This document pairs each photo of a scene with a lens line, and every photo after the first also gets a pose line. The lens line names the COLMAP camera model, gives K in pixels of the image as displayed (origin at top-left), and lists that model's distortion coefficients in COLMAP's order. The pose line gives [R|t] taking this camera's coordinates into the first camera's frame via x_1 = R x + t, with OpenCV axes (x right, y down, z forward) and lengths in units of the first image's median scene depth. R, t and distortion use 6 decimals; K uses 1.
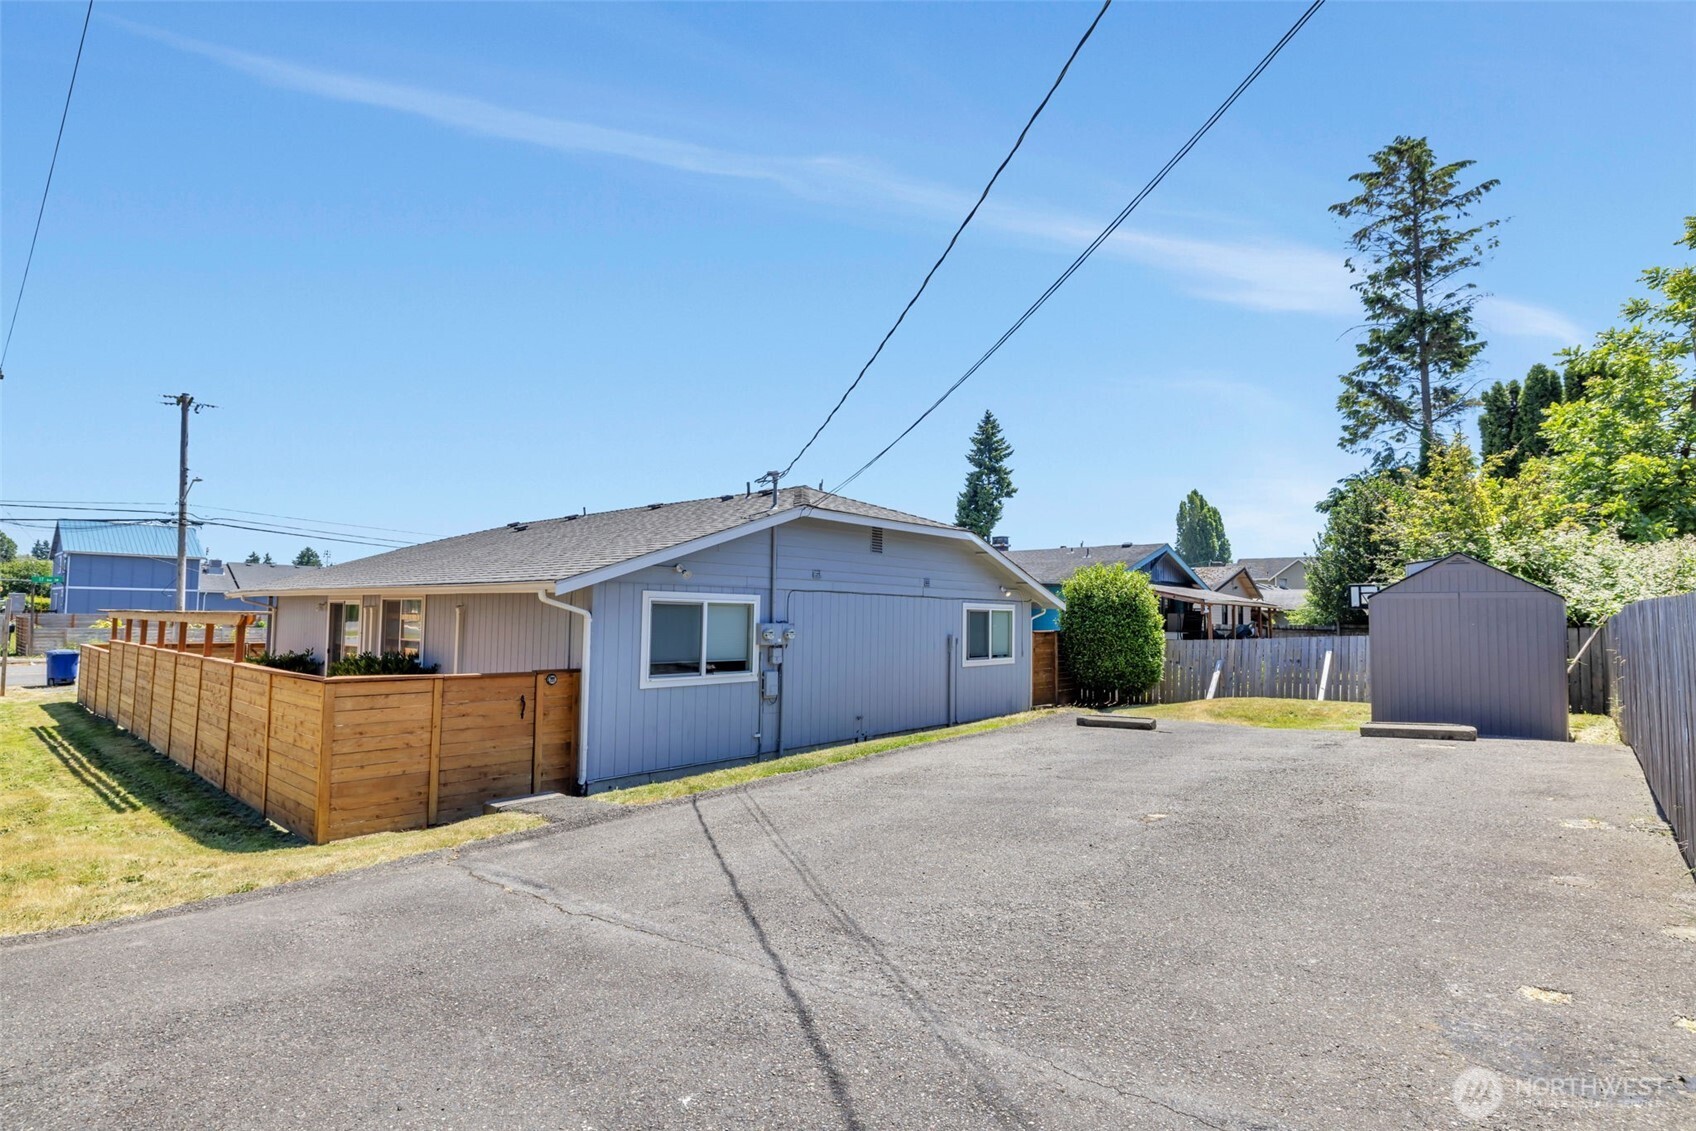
lens RADIAL K [[824.6, 0, 846.5], [0, 824.6, 566.6], [0, 0, 1]] dist [0.000414, 0.002187]
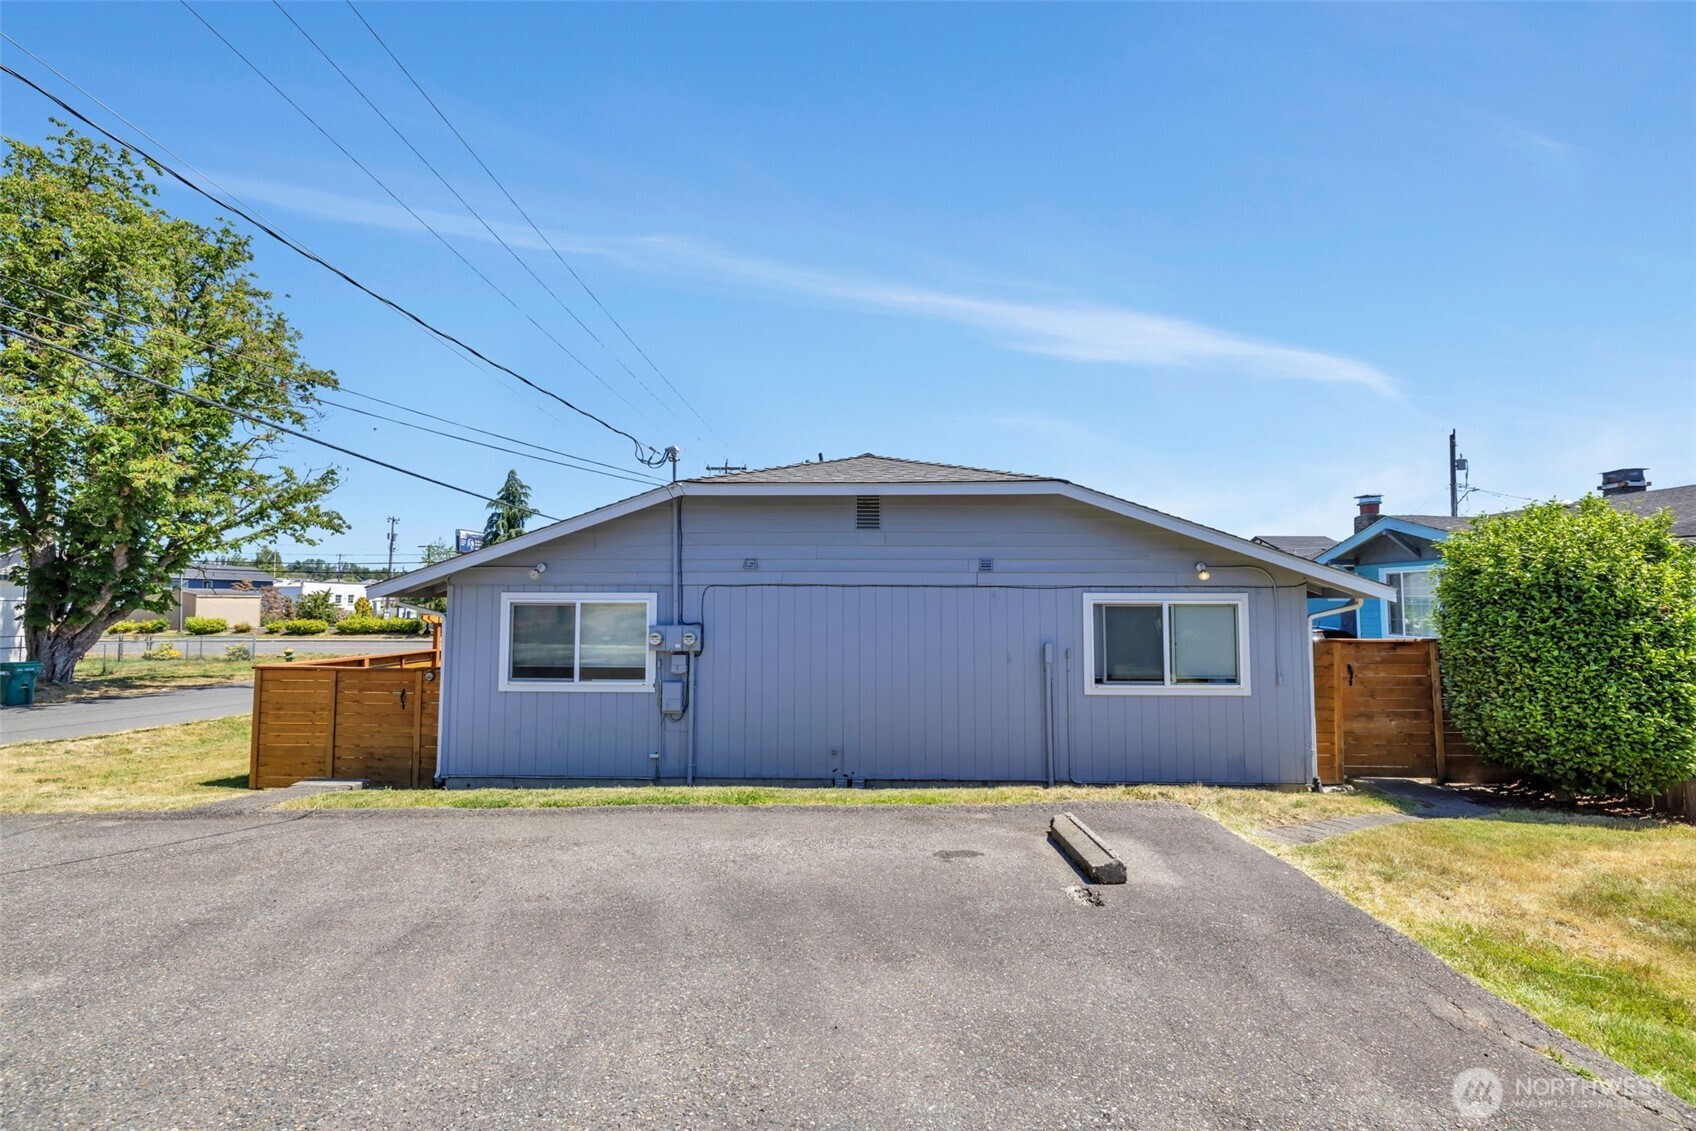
lens RADIAL K [[728.4, 0, 847.9], [0, 728.4, 561.0], [0, 0, 1]] dist [0.003622, 0.000178]
pose [[0.626350, -0.060313, -0.777205, 0.280083], [0.054035, 0.997964, -0.033897, 0.017111], [0.777667, -0.020765, 0.628334, 0.305708]]
